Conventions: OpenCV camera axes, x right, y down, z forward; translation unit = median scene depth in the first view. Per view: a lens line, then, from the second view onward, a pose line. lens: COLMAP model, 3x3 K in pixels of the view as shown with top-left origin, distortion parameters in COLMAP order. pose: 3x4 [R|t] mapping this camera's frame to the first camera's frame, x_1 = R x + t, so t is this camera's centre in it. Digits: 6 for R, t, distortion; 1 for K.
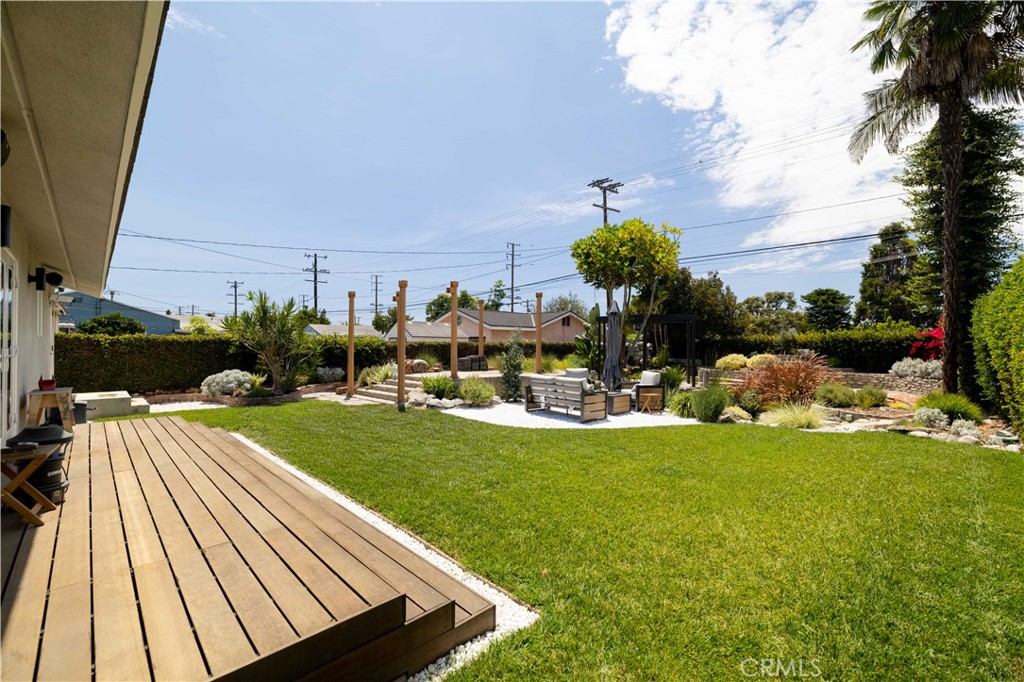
lens RADIAL K [[435.6, 0, 512.0], [0, 435.6, 341.0], [0, 0, 1]] dist [0.001138, 0.000131]
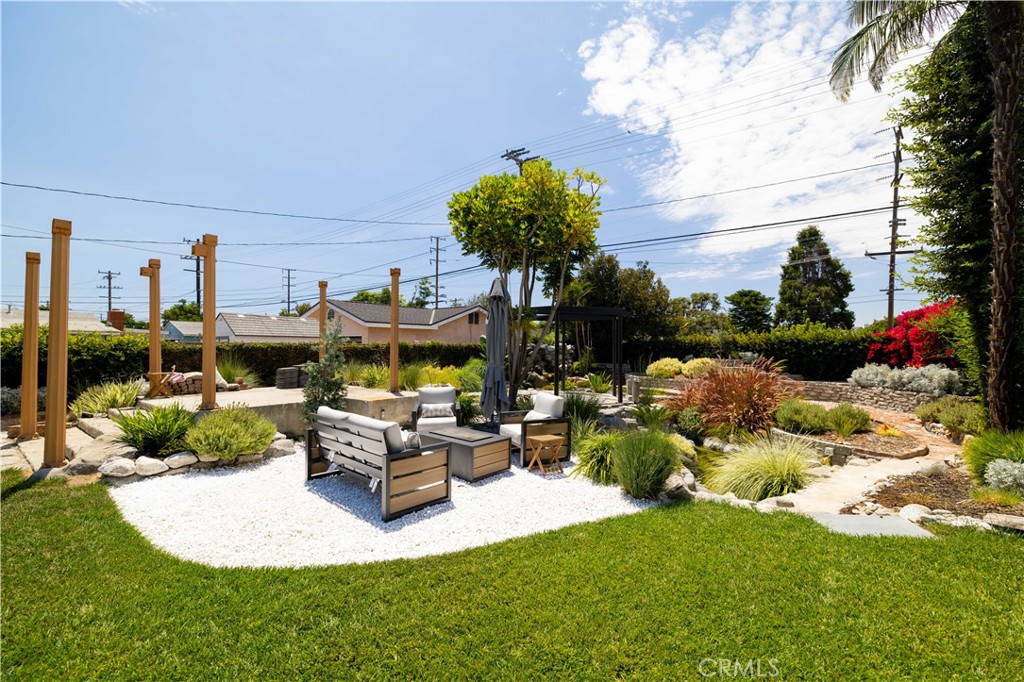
lens RADIAL K [[435.6, 0, 512.0], [0, 435.6, 341.0], [0, 0, 1]] dist [0.001138, 0.000131]
pose [[0.989314, 0.001868, 0.145791, 0.095929], [-0.001530, 0.999996, -0.002430, -0.000187], [-0.145795, 0.002181, 0.989312, 0.222025]]
